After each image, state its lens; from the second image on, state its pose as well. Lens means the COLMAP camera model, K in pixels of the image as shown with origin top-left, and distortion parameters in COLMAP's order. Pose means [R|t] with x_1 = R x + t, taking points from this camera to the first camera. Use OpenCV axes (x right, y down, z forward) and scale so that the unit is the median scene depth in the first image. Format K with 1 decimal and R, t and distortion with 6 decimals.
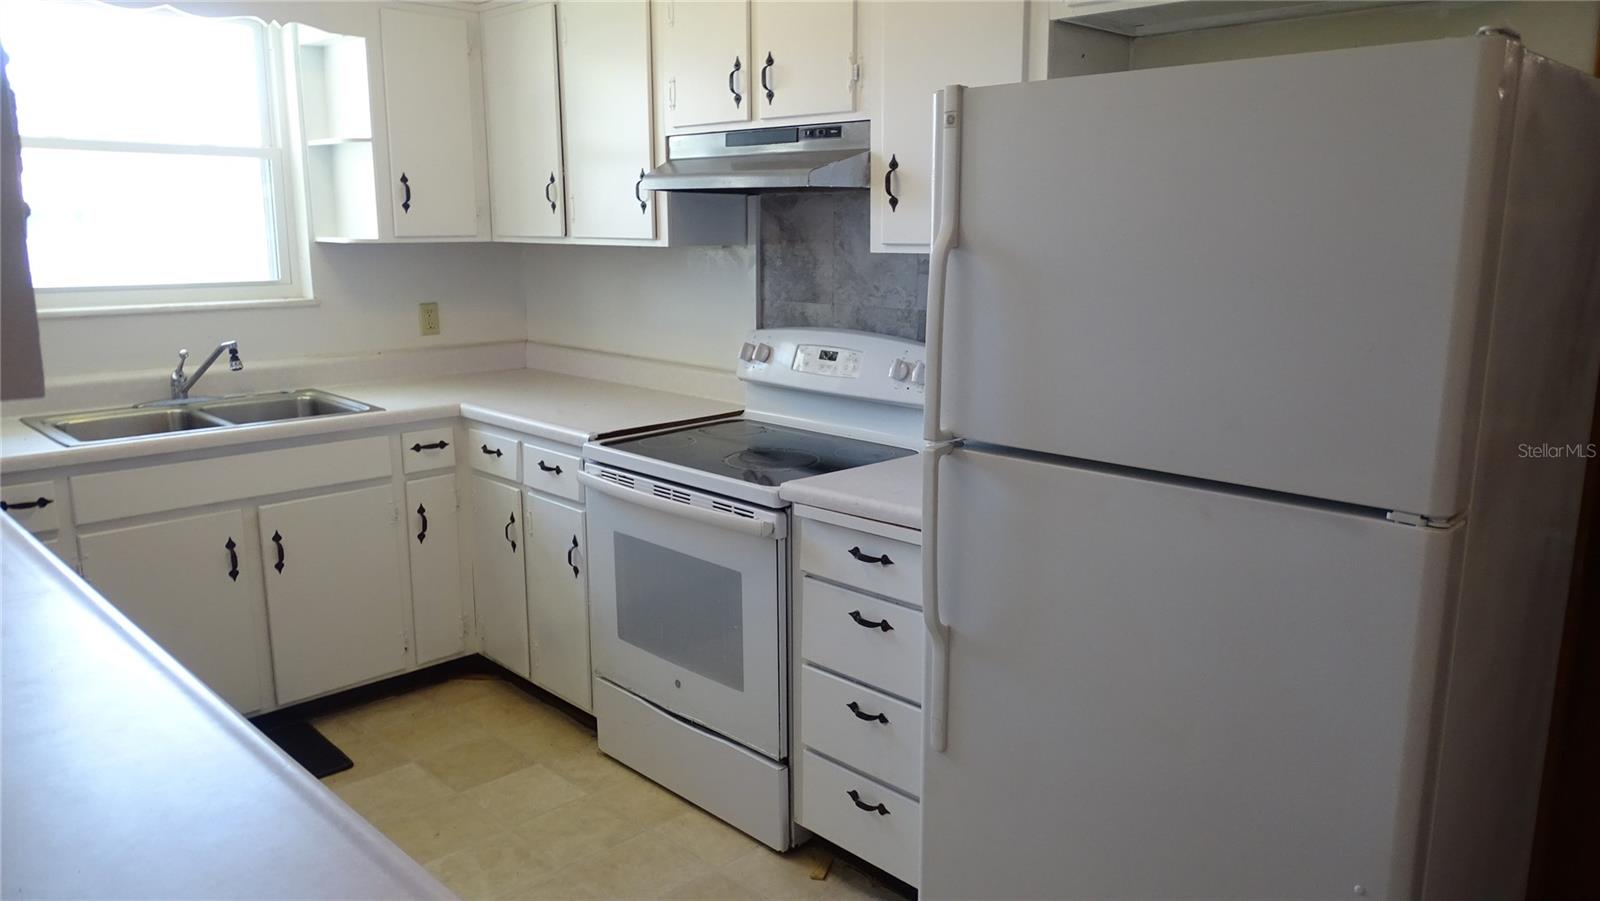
lens RADIAL K [[1122.3, 0, 800.0], [0, 1122.3, 450.5], [0, 0, 1]] dist [-0.002400, 0.001764]
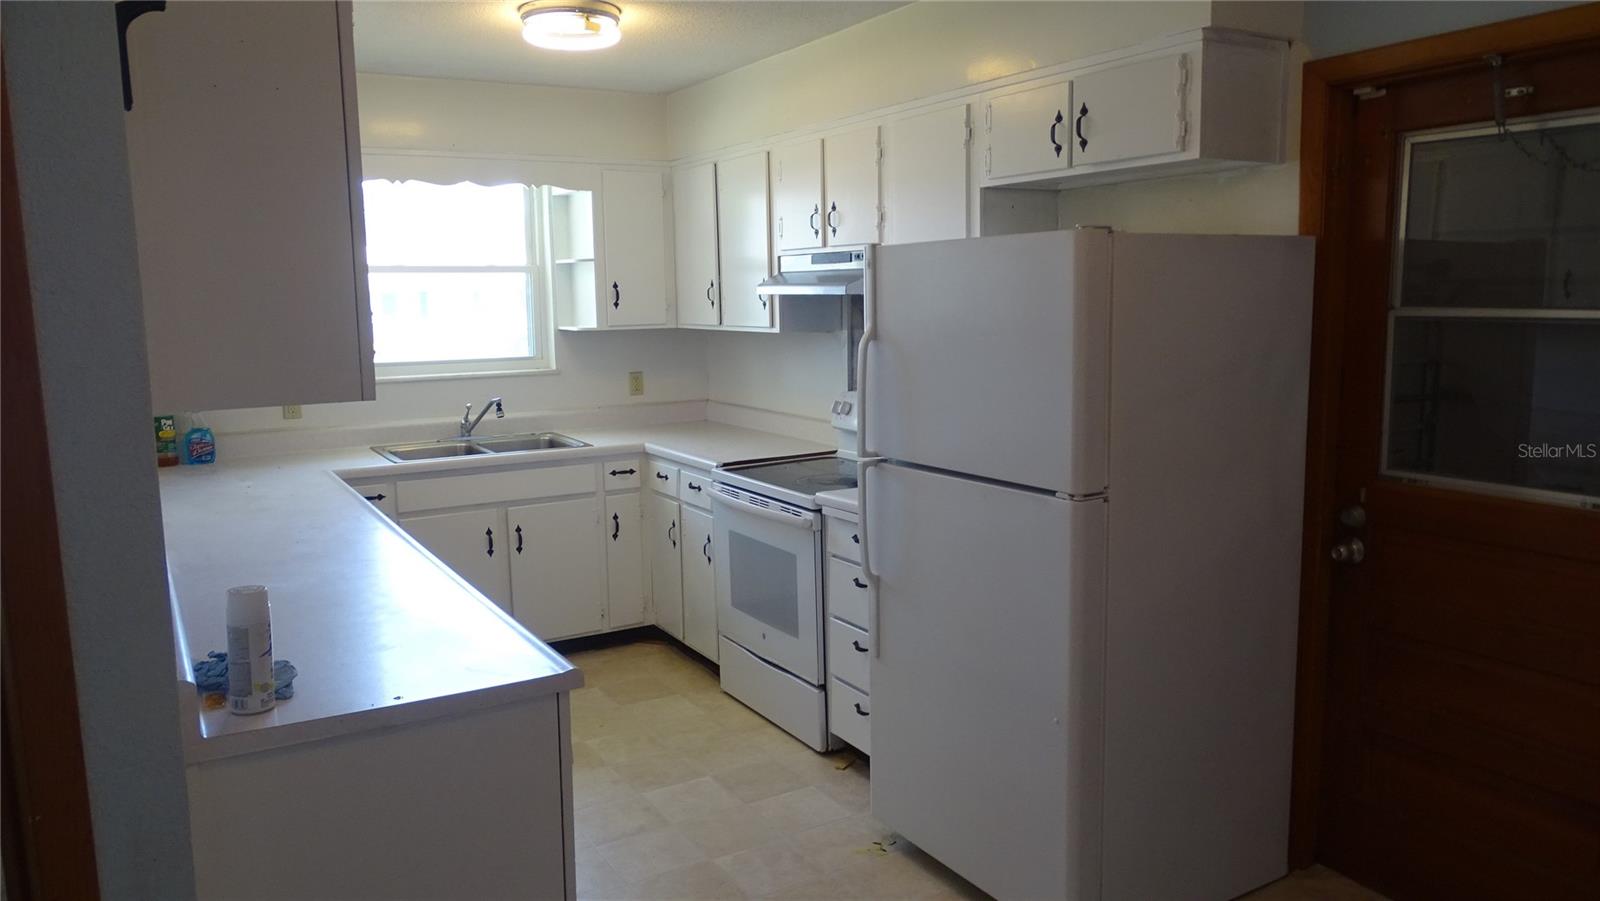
lens RADIAL K [[1122.3, 0, 800.0], [0, 1122.3, 450.5], [0, 0, 1]] dist [-0.002400, 0.001764]
pose [[0.970680, 0.015838, -0.239855, 0.246574], [-0.029955, 0.998019, -0.055327, 0.043641], [0.238503, 0.060890, 0.969231, -0.351921]]
